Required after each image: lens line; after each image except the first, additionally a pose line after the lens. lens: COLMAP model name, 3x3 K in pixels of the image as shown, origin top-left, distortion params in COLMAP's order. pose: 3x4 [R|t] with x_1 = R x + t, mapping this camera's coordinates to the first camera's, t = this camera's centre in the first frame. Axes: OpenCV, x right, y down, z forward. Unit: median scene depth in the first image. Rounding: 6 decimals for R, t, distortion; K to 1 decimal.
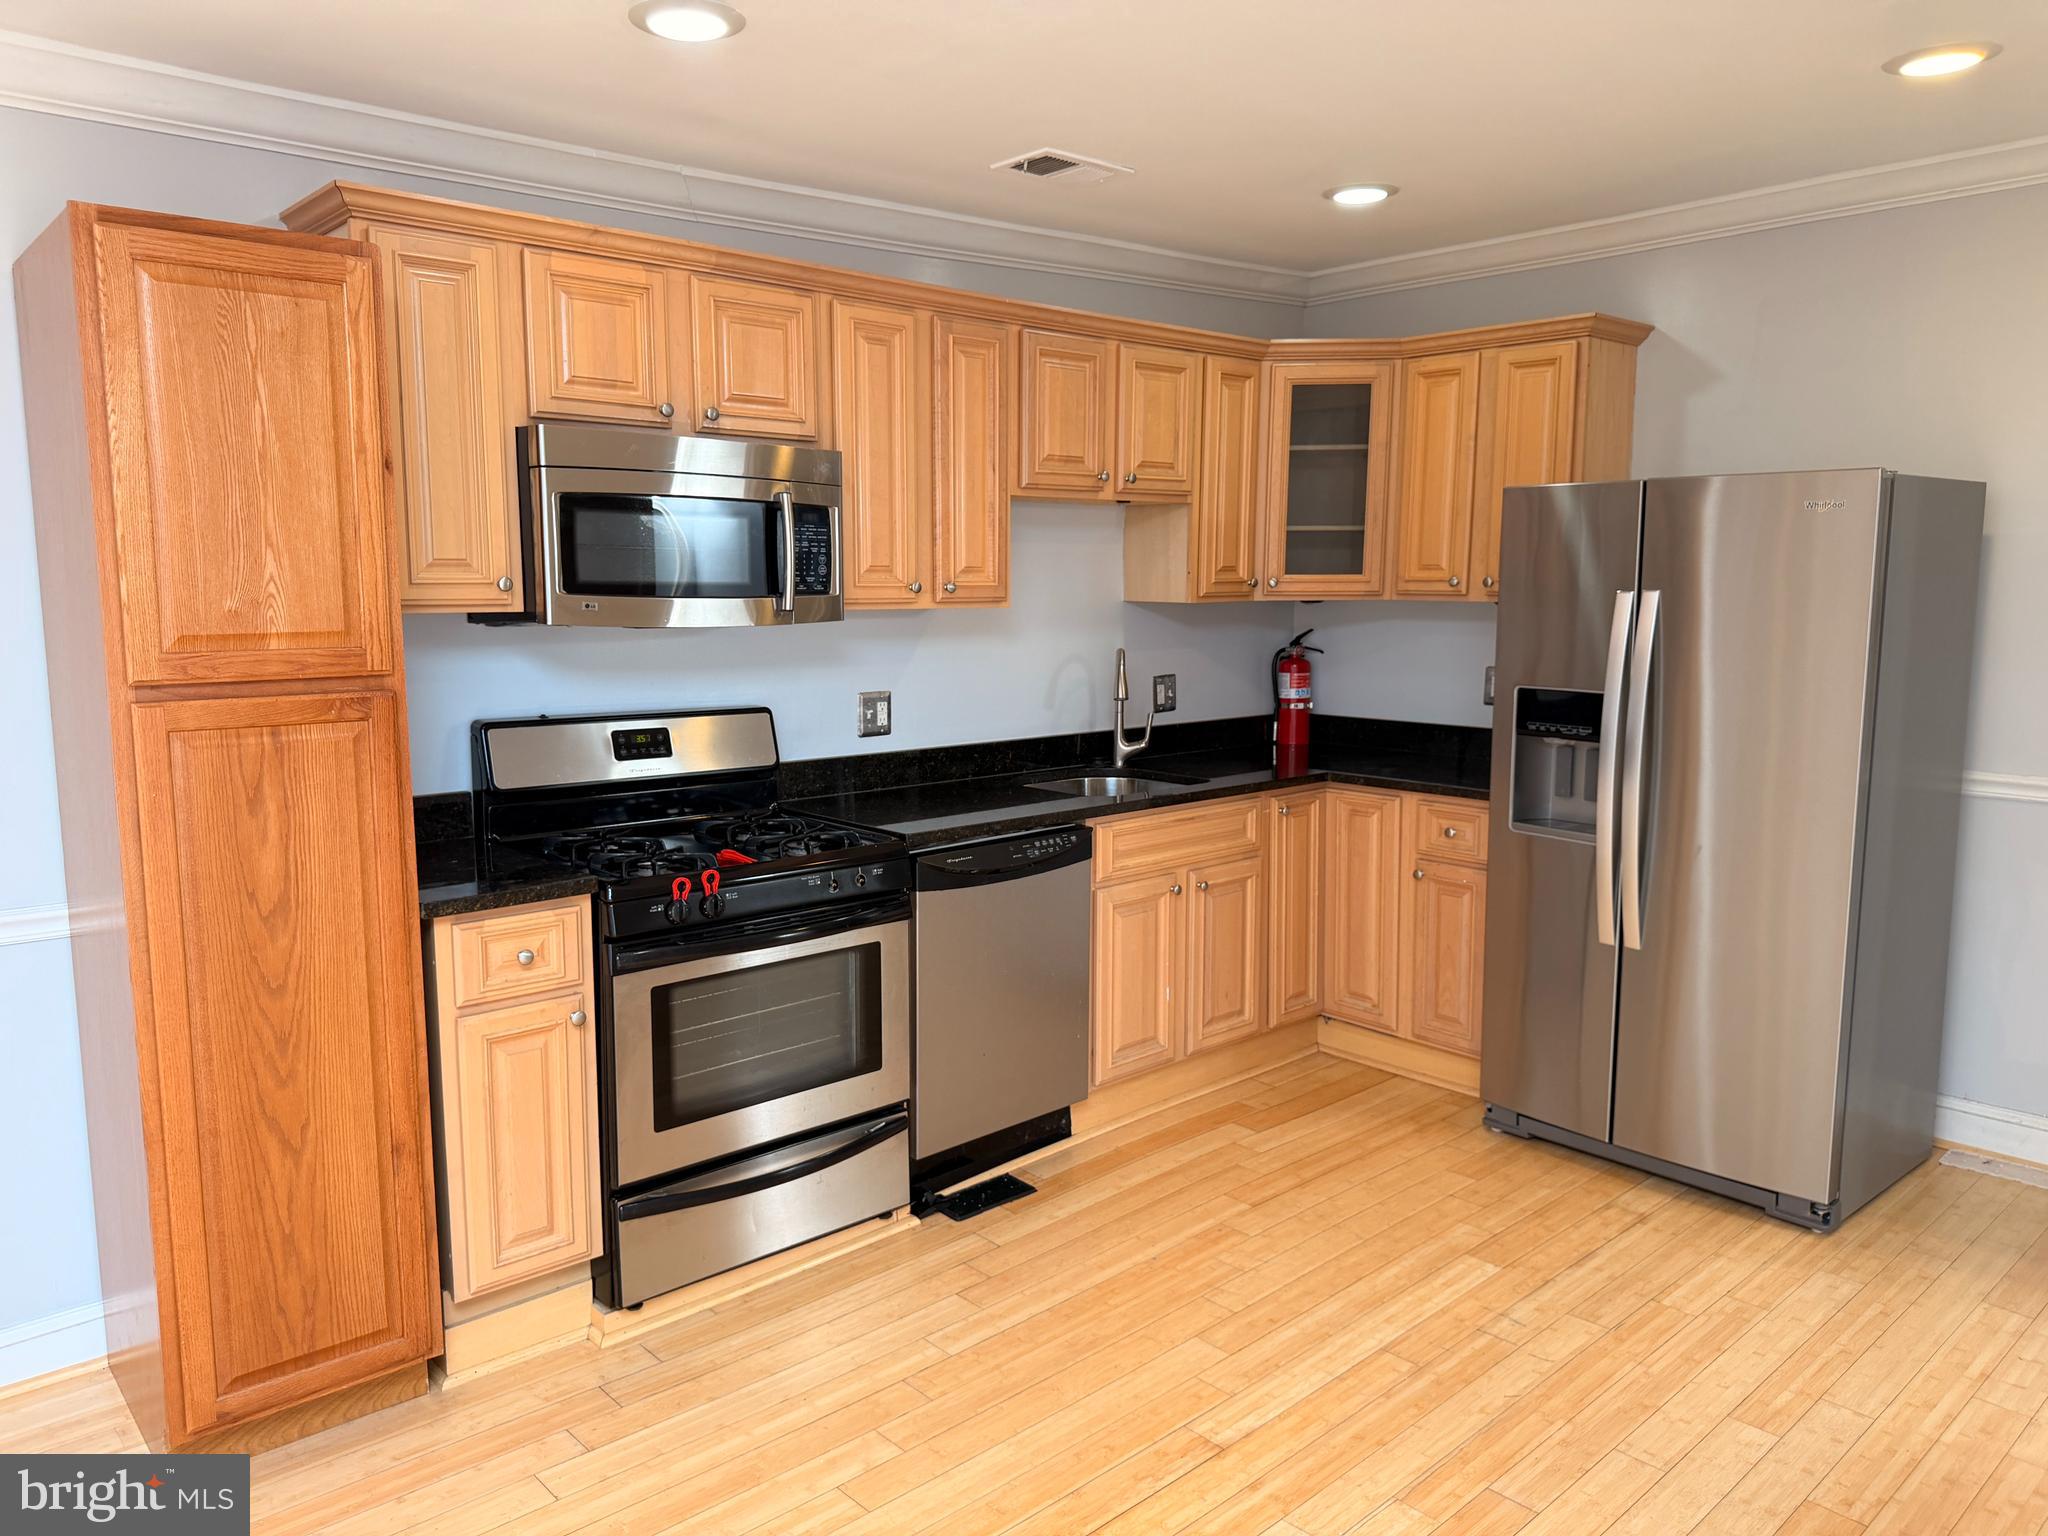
lens RADIAL K [[1462.8, 0, 1026.7], [0, 1462.8, 762.9], [0, 0, 1]] dist [0.066045, -0.056626]
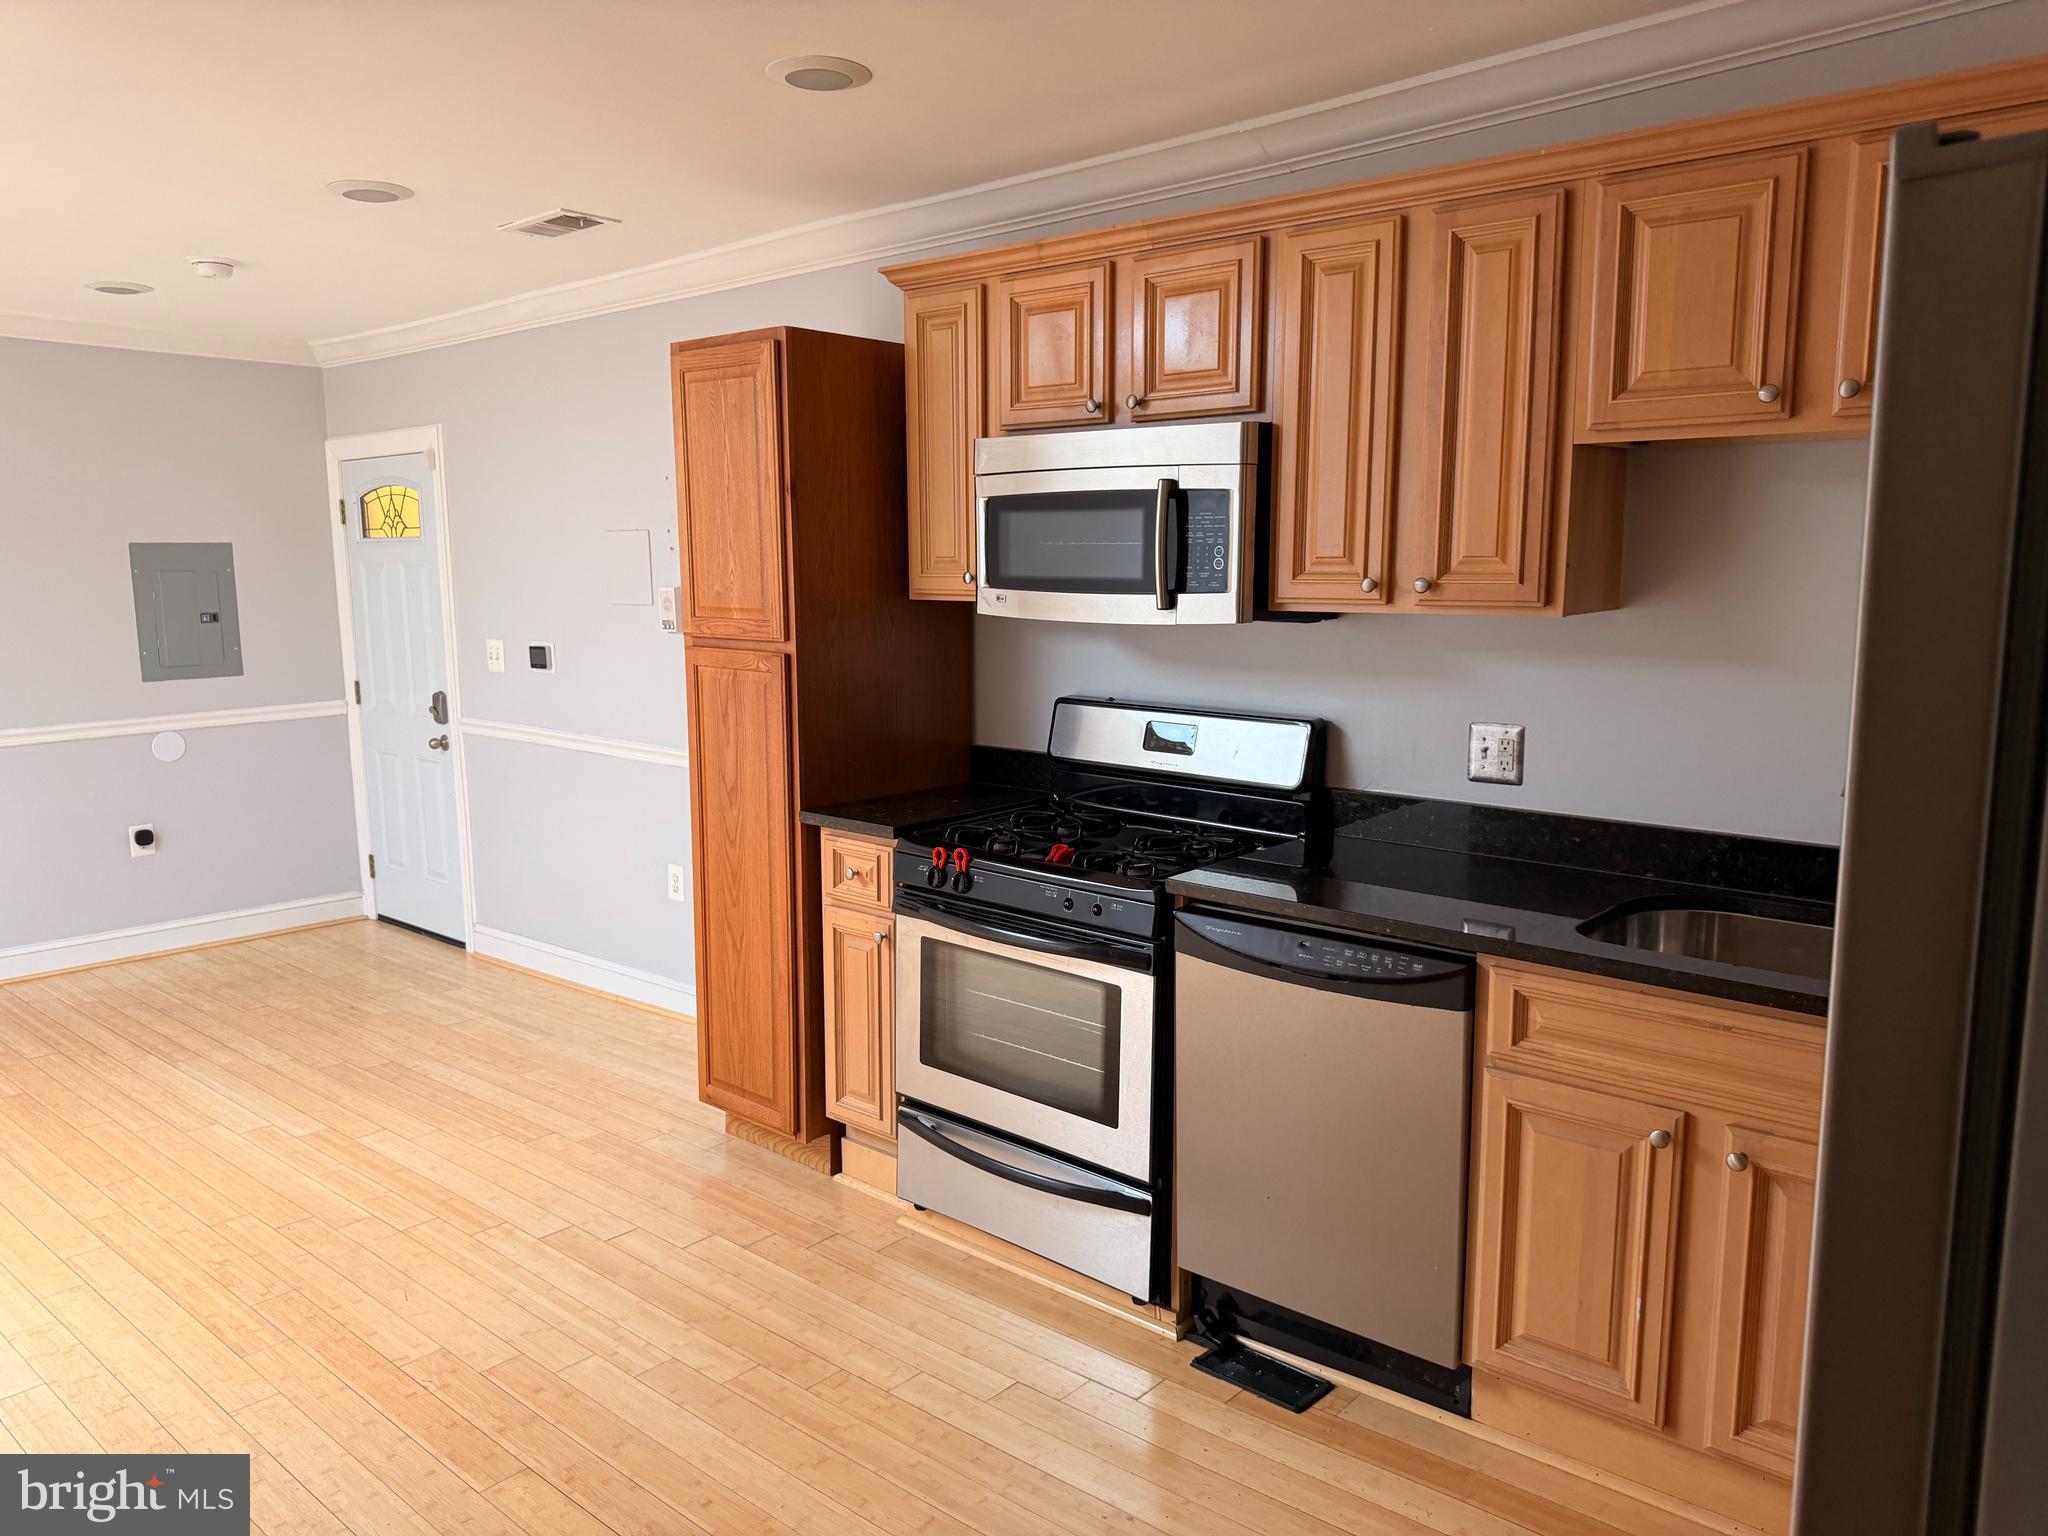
lens RADIAL K [[1462.8, 0, 1008.5], [0, 1462.8, 774.7], [0, 0, 1]] dist [0.066045, -0.056626]
pose [[0.106850, 0.151593, -0.982651, 0.812817], [-0.122407, 0.982796, 0.138306, -0.129131], [0.986712, 0.105505, 0.123568, 0.889510]]
